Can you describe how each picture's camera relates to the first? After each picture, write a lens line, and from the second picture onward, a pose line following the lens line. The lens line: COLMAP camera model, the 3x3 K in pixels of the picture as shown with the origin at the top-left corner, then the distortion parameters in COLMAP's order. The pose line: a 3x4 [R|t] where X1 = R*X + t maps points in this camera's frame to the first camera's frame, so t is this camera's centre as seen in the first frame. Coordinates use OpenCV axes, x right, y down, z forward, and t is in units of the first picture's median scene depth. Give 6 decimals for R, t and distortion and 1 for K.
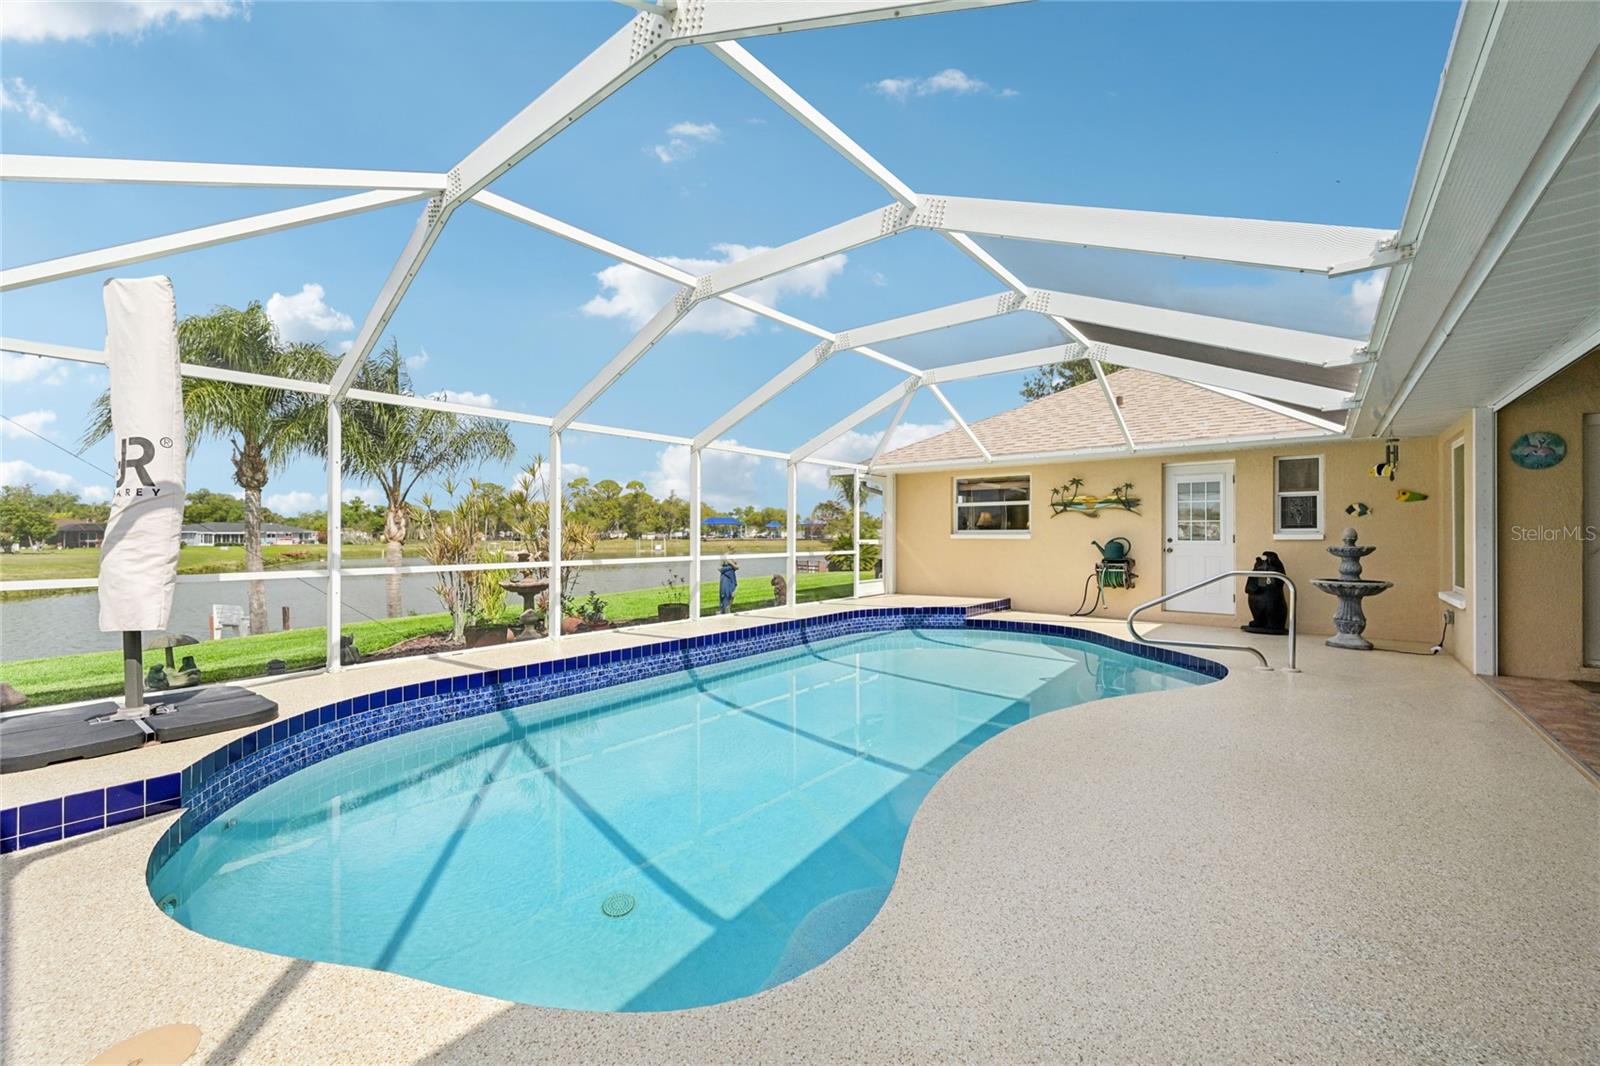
lens RADIAL K [[639.4, 0, 803.2], [0, 639.4, 532.1], [0, 0, 1]] dist [0.001889, 0.000418]
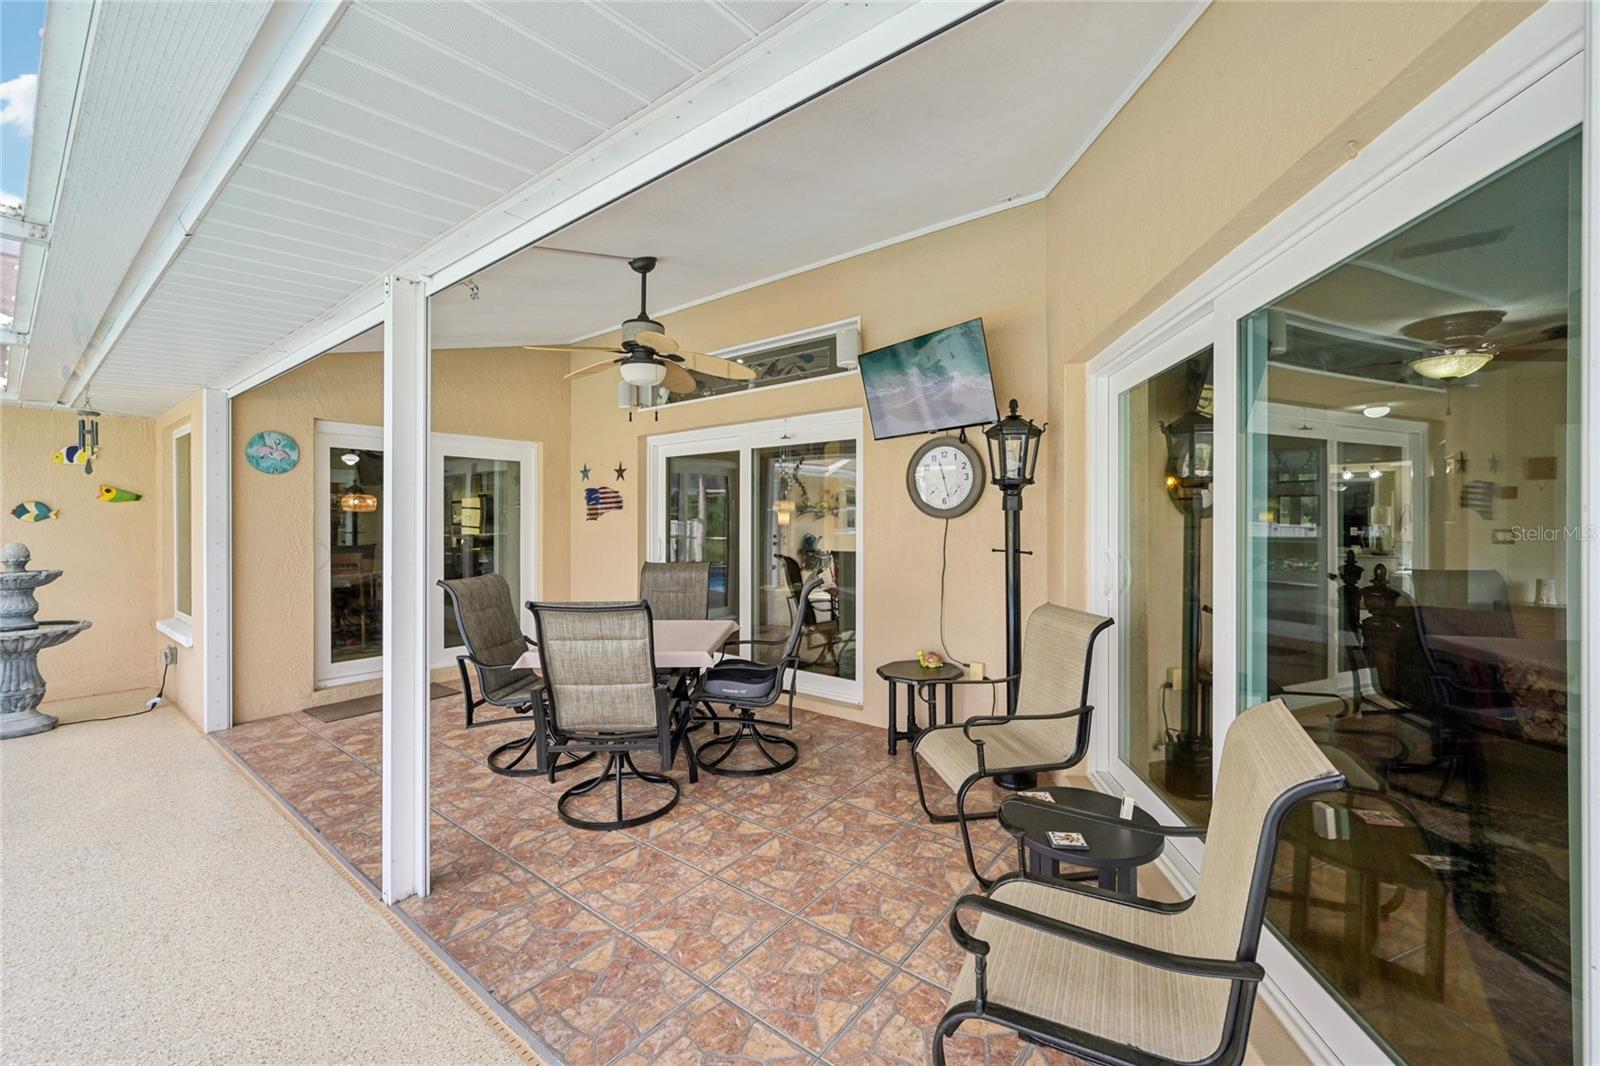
lens RADIAL K [[639.4, 0, 791.5], [0, 639.4, 523.3], [0, 0, 1]] dist [0.001889, 0.000418]
pose [[0.002107, -0.002371, 0.999995, 0.249523], [-0.001385, 0.999996, 0.002374, -0.030647], [-0.999997, -0.001390, 0.002103, 0.263304]]
